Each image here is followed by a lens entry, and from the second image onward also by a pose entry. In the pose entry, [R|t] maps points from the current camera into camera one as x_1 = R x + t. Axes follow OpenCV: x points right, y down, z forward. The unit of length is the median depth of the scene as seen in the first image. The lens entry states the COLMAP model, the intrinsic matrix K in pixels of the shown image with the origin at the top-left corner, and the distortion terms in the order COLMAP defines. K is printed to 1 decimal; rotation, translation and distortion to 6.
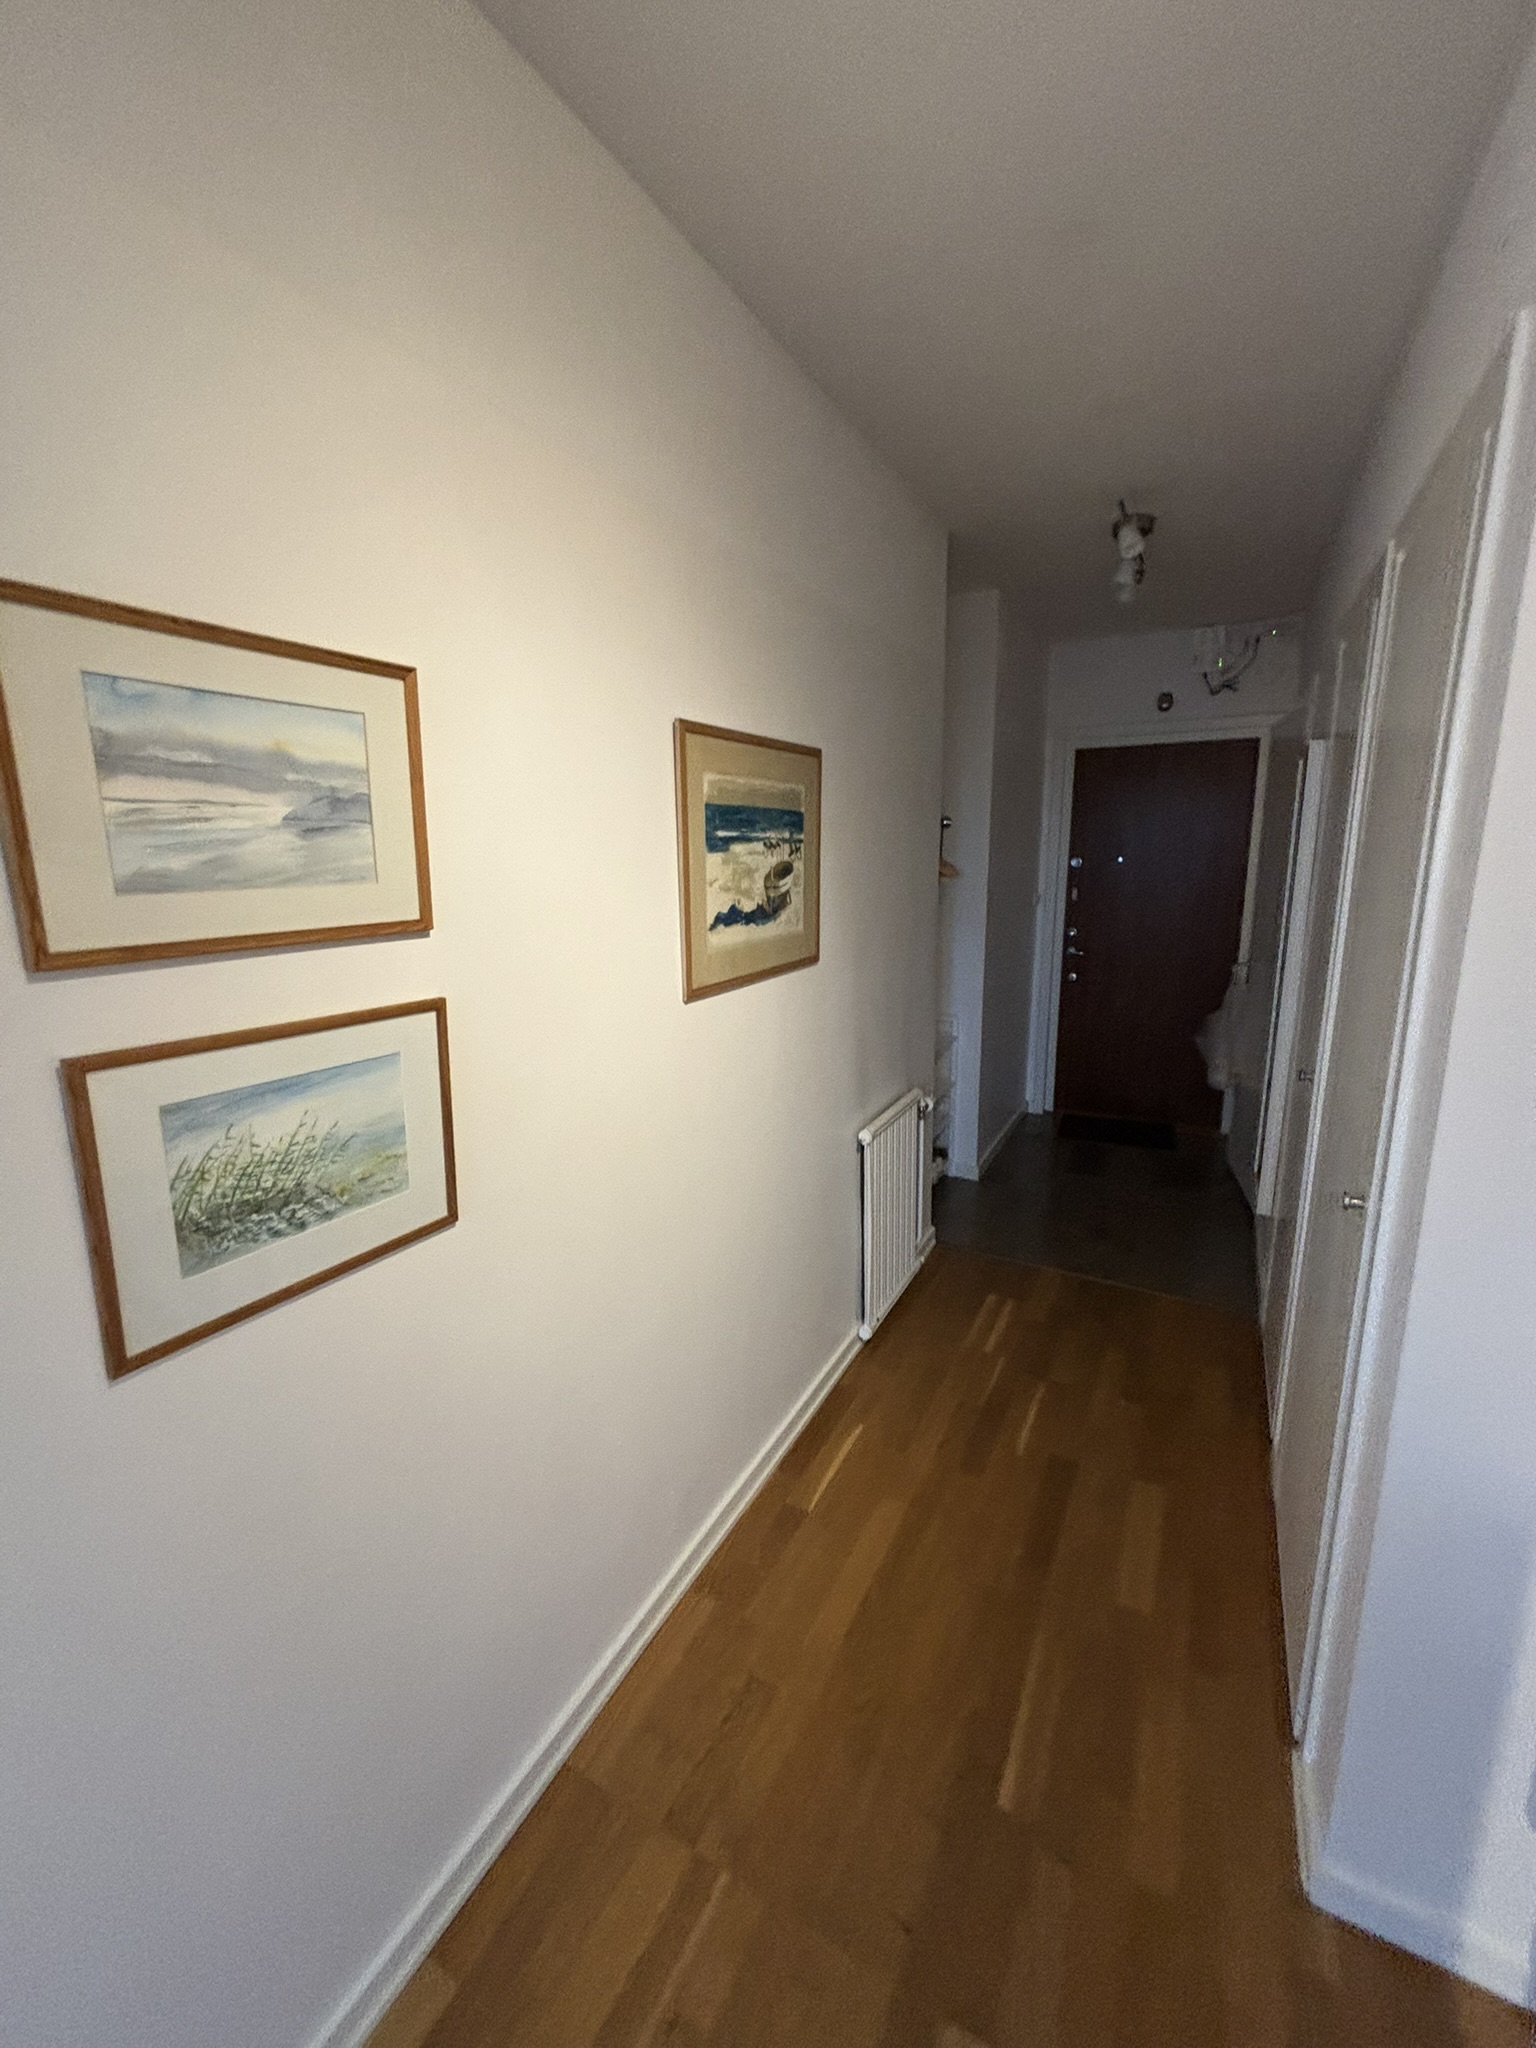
lens RADIAL K [[818.2, 0, 768.0], [0, 818.2, 1024.0], [0, 0, 1]] dist [-0.002874, -0.000274]
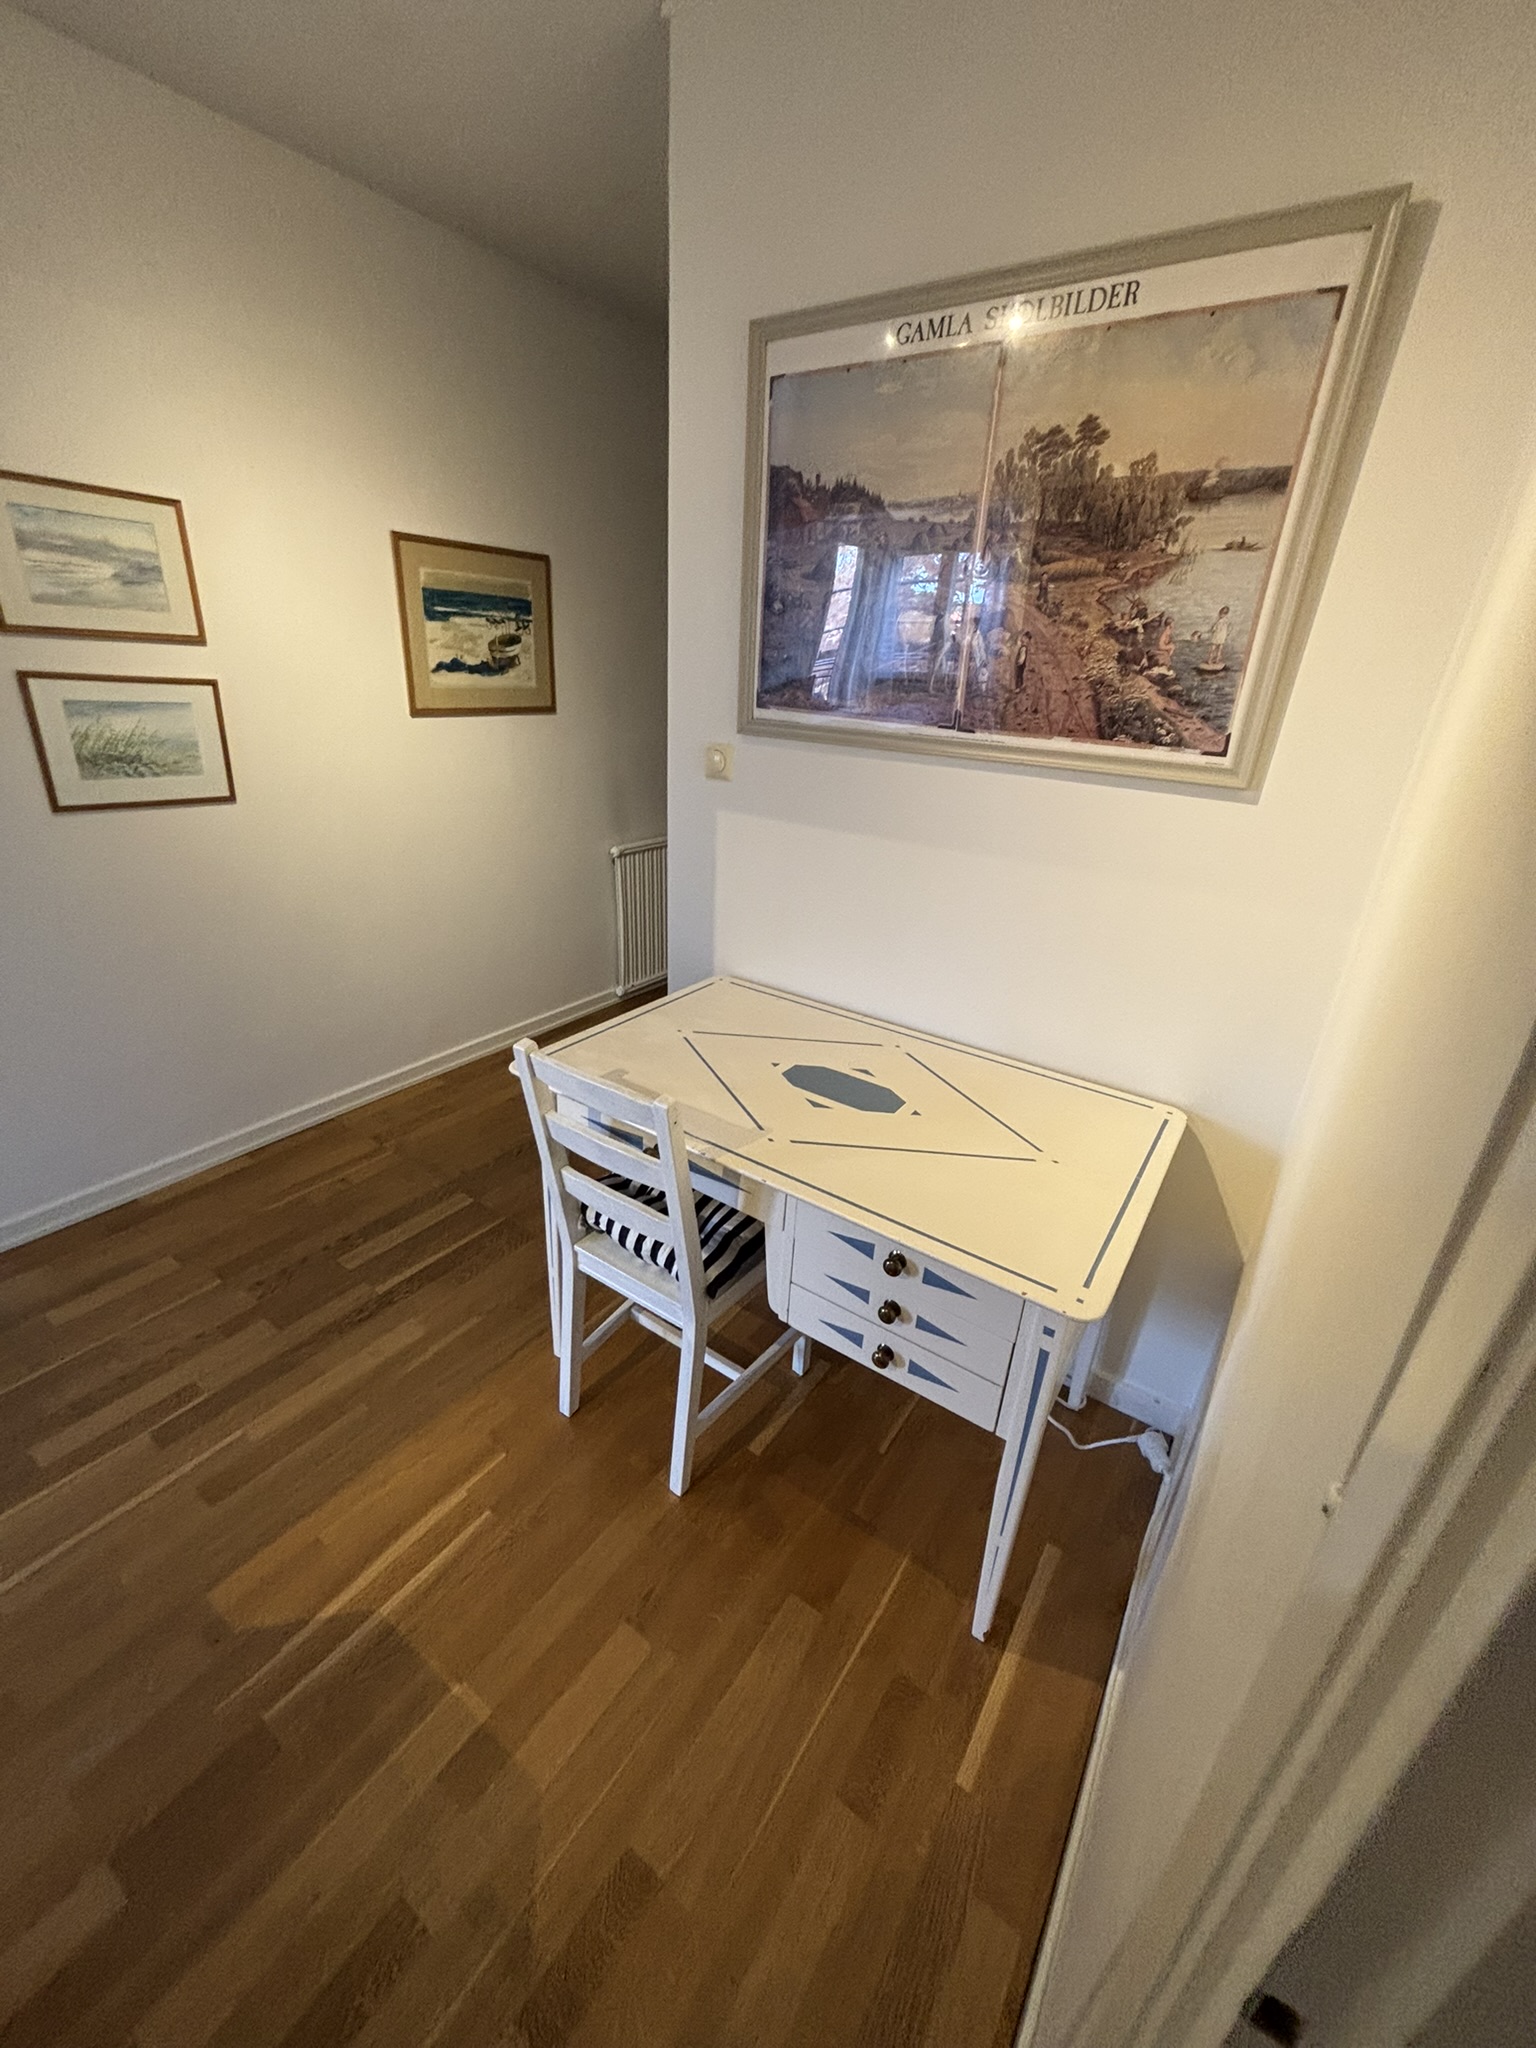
lens RADIAL K [[823.9, 0, 763.1], [0, 823.9, 1010.0], [0, 0, 1]] dist [-0.001294, 0.009010]
pose [[0.992034, 0.104091, -0.070953, 0.794472], [-0.088354, 0.976396, 0.197088, 0.165888], [0.089793, -0.189249, 0.977815, -0.695952]]
